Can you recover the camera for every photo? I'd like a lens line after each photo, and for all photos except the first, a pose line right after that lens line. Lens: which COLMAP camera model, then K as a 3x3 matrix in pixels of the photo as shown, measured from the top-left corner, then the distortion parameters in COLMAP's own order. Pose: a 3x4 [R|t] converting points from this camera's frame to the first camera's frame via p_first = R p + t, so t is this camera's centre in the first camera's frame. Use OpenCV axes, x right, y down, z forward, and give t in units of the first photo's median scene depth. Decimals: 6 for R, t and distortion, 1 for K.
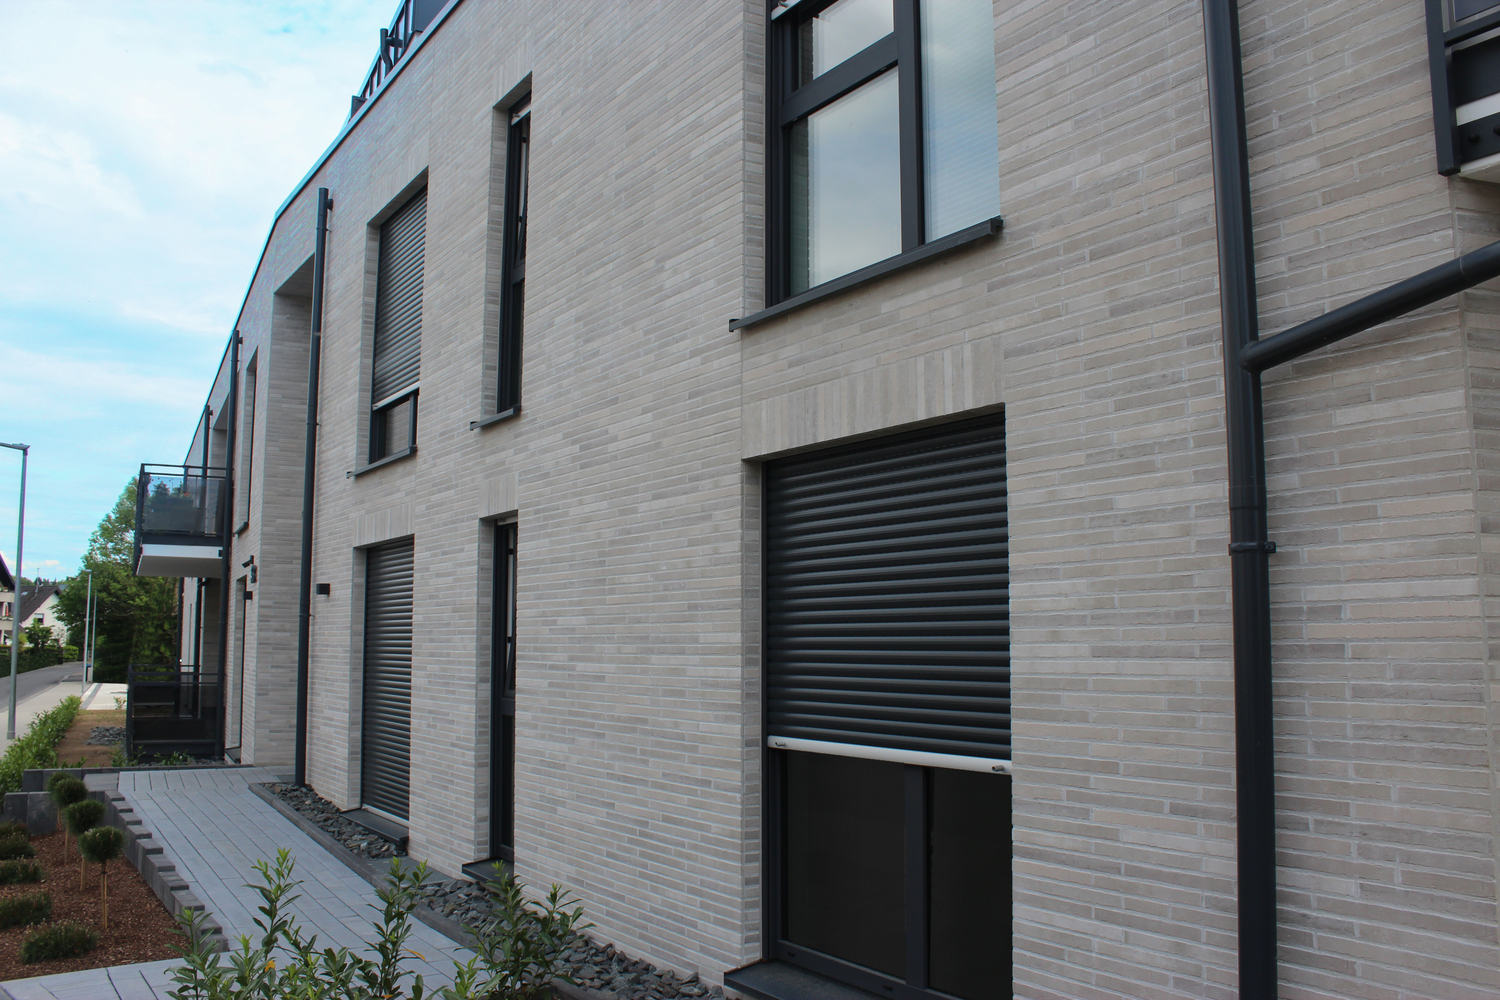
lens RADIAL K [[1265.1, 0, 754.6], [0, 1265.1, 503.7], [0, 0, 1]] dist [-0.148597, 0.102188]
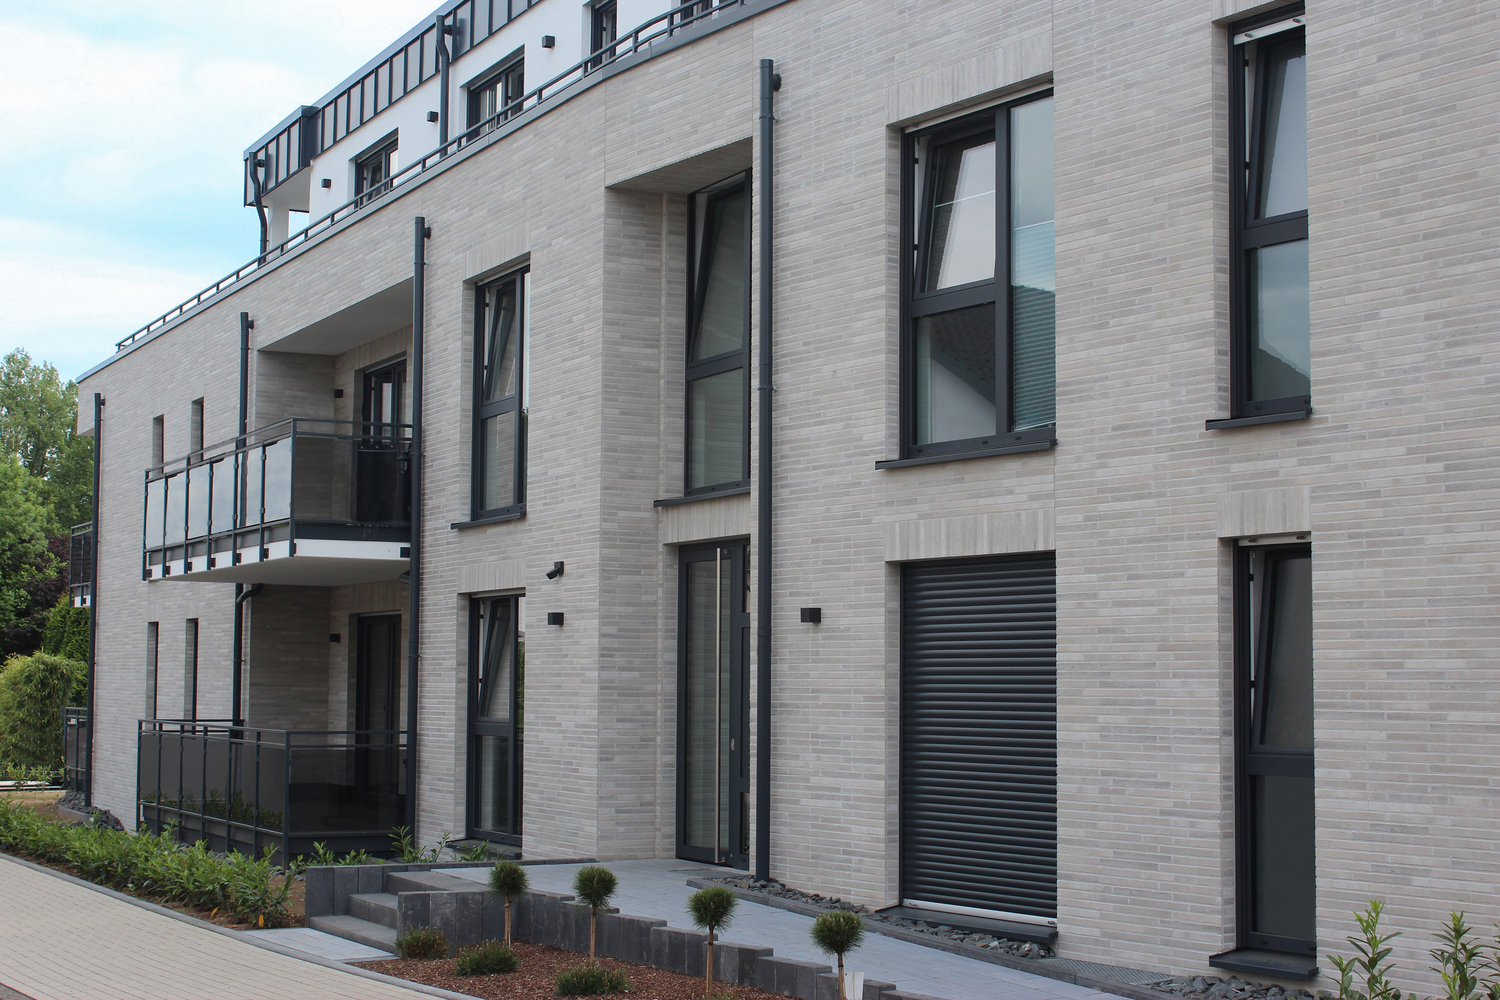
lens RADIAL K [[2263.6, 0, 748.3], [0, 2263.6, 509.5], [0, 0, 1]] dist [-0.020389, 0.000000]
pose [[0.999844, 0.006799, 0.016324, -0.653206], [-0.007358, 0.999380, 0.034436, -0.065786], [-0.016080, -0.034551, 0.999274, -0.565533]]
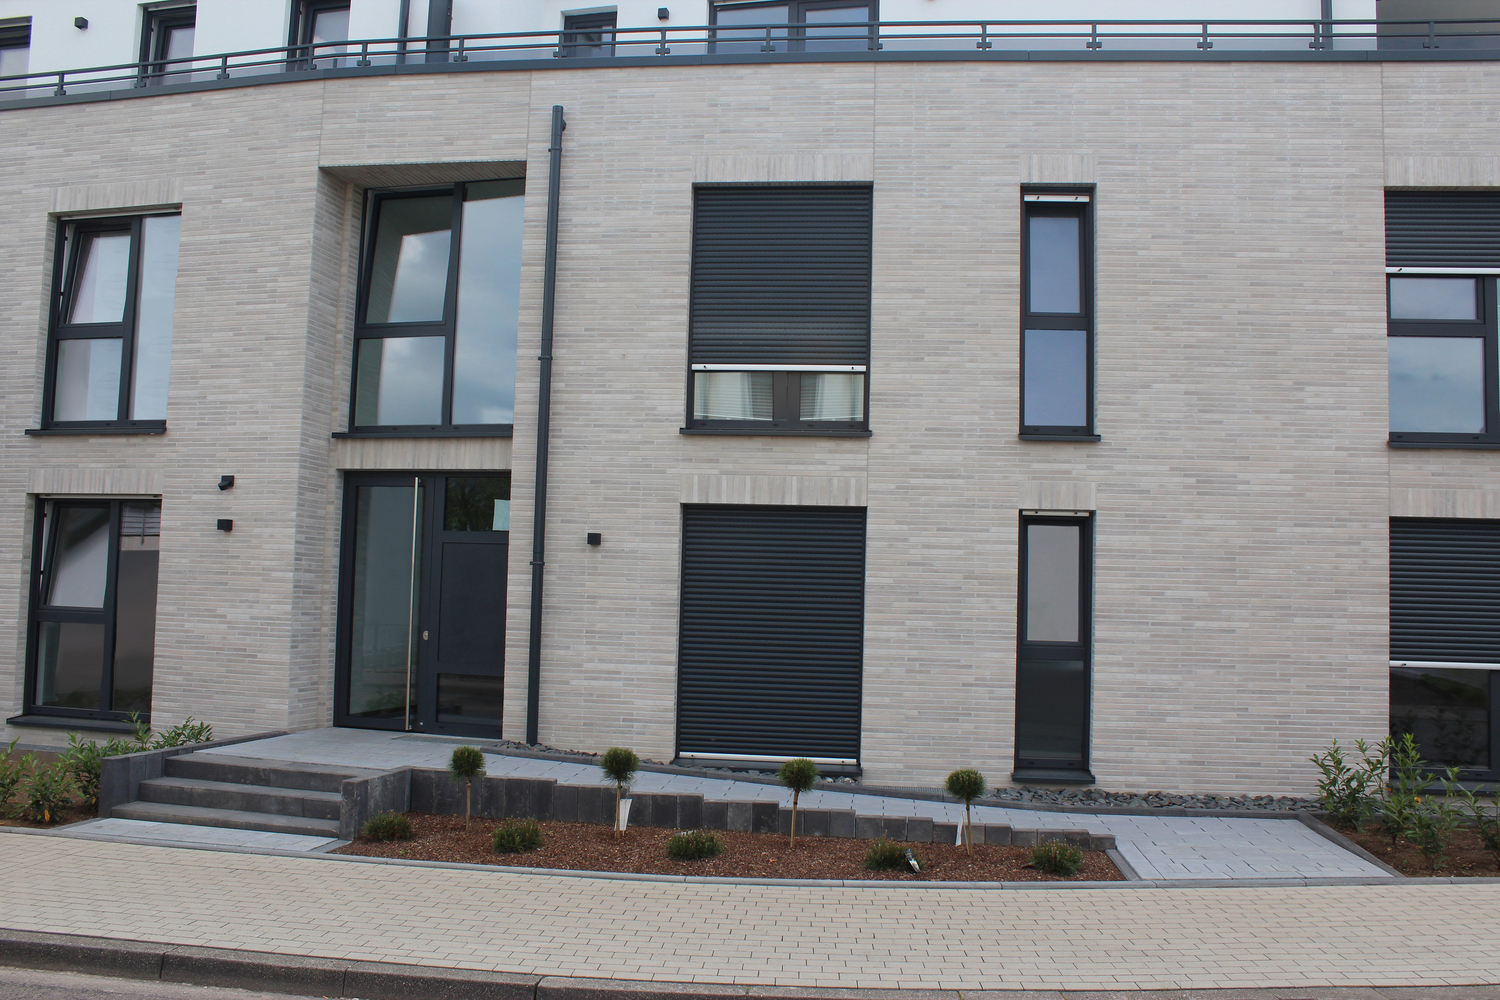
lens RADIAL K [[1265.1, 0, 751.9], [0, 1265.1, 515.7], [0, 0, 1]] dist [-0.148597, 0.102188]
pose [[0.635628, 0.068406, 0.768959, -1.643344], [-0.113276, 0.993550, 0.005250, 0.051006], [-0.763640, -0.090441, 0.639277, 0.451865]]
